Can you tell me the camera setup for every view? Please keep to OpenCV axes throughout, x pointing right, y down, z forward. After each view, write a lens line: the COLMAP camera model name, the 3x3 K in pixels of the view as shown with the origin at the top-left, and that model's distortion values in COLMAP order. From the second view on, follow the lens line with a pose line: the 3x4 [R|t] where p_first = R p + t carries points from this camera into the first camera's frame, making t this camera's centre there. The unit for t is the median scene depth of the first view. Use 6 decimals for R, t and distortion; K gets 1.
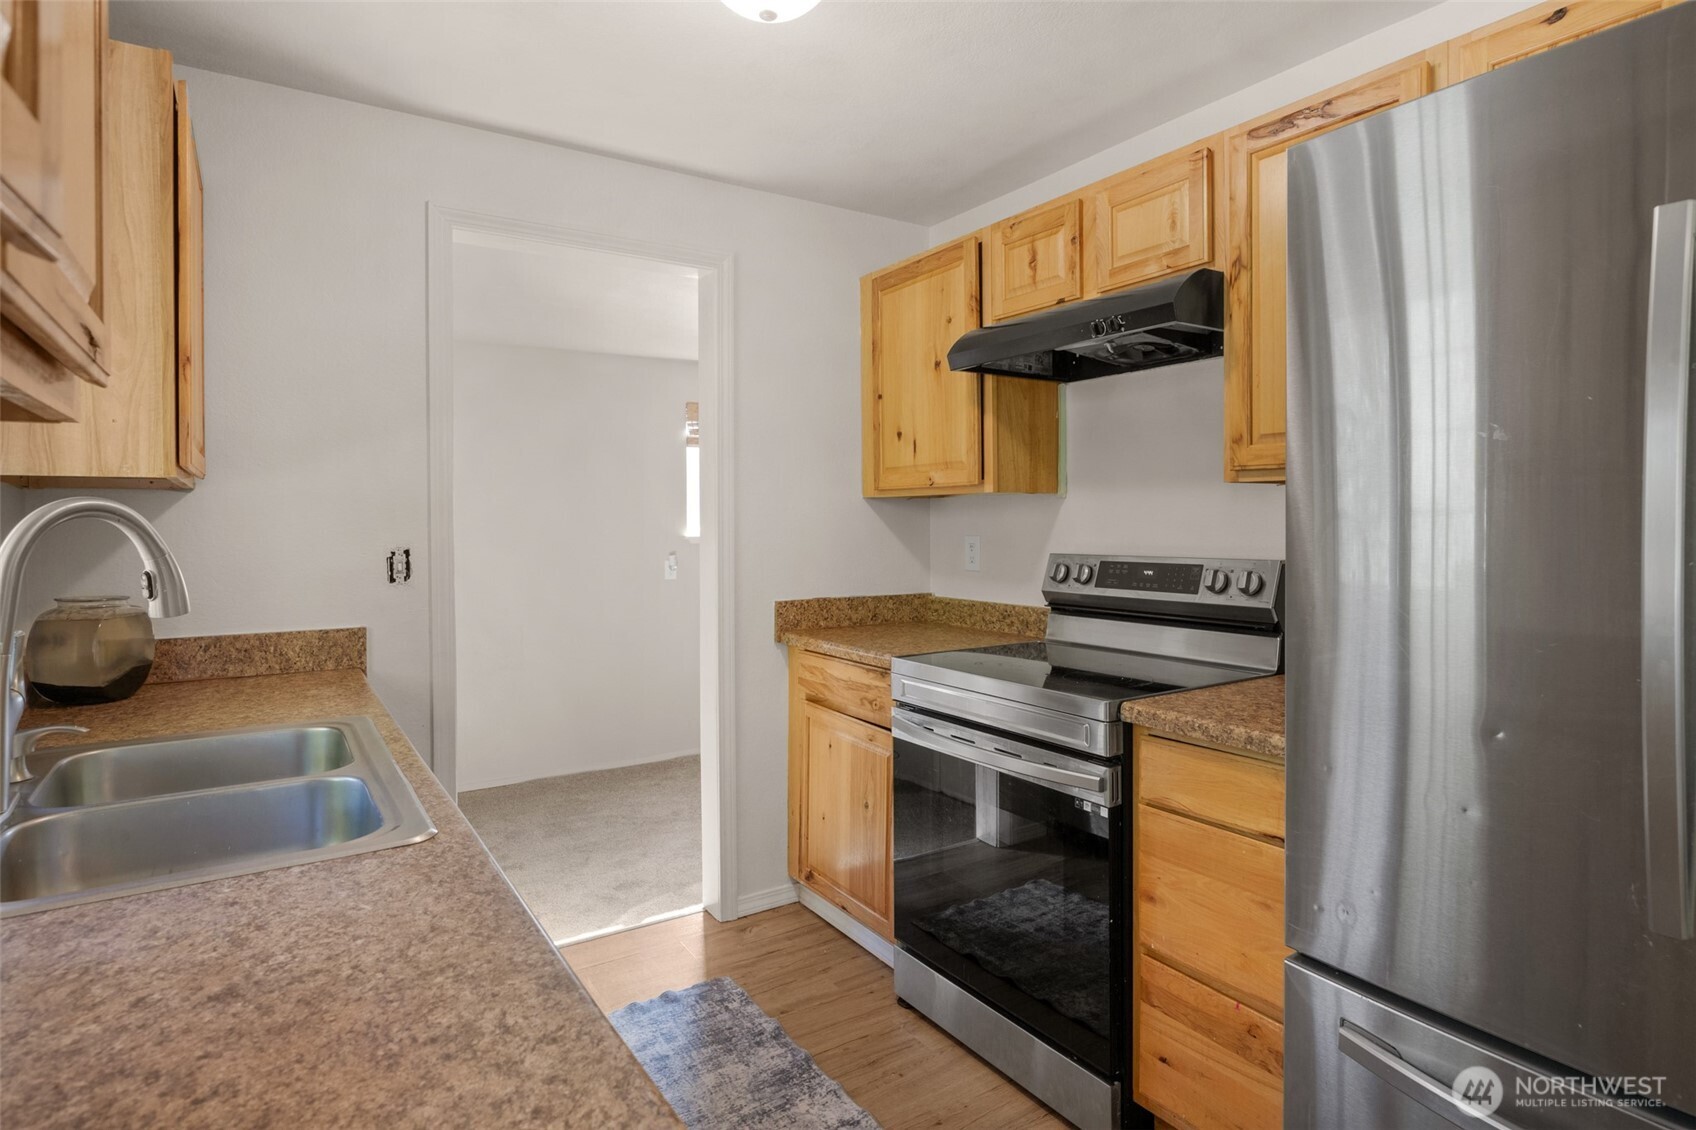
lens RADIAL K [[935.3, 0, 801.2], [0, 935.3, 524.6], [0, 0, 1]] dist [-0.000117, 0.001847]
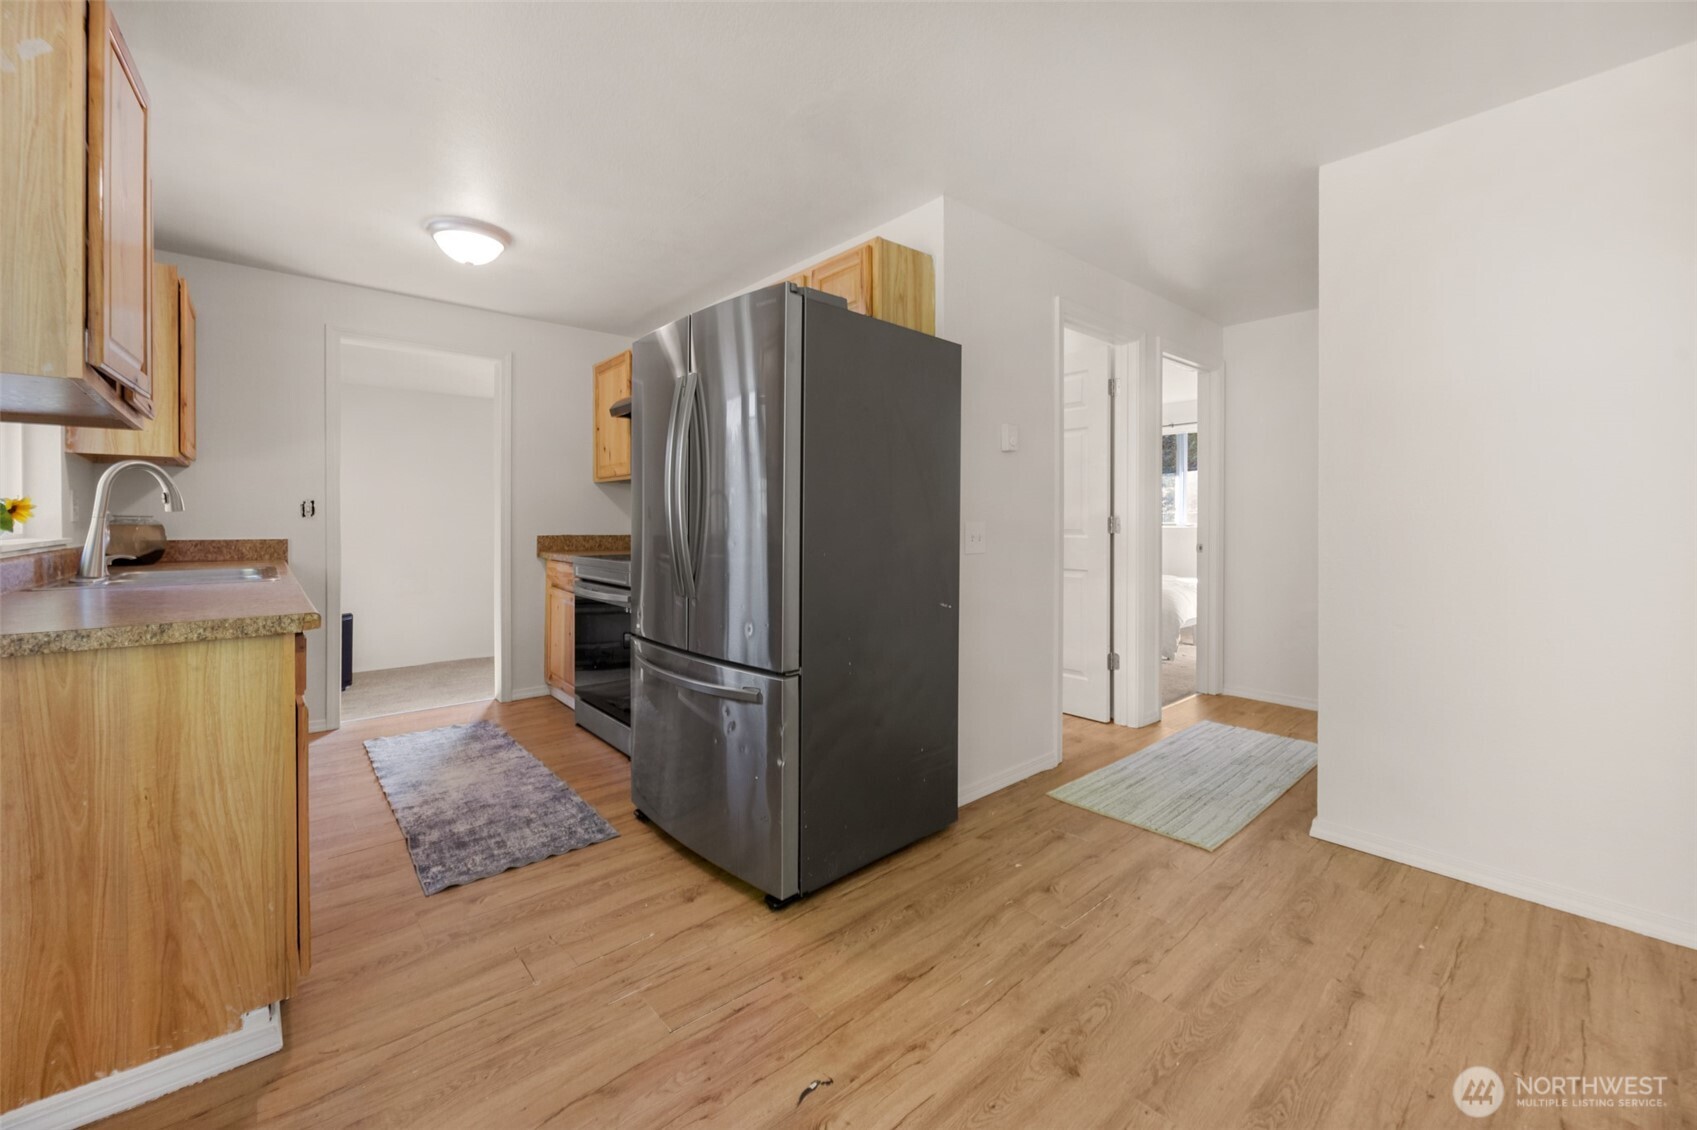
lens RADIAL K [[681.4, 0, 807.5], [0, 681.4, 520.1], [0, 0, 1]] dist [0.003023, -0.000793]
pose [[0.988553, 0.005608, 0.150772, 0.377593], [-0.005157, 0.999981, -0.003384, 0.065400], [-0.150788, 0.002568, 0.988563, -0.553625]]
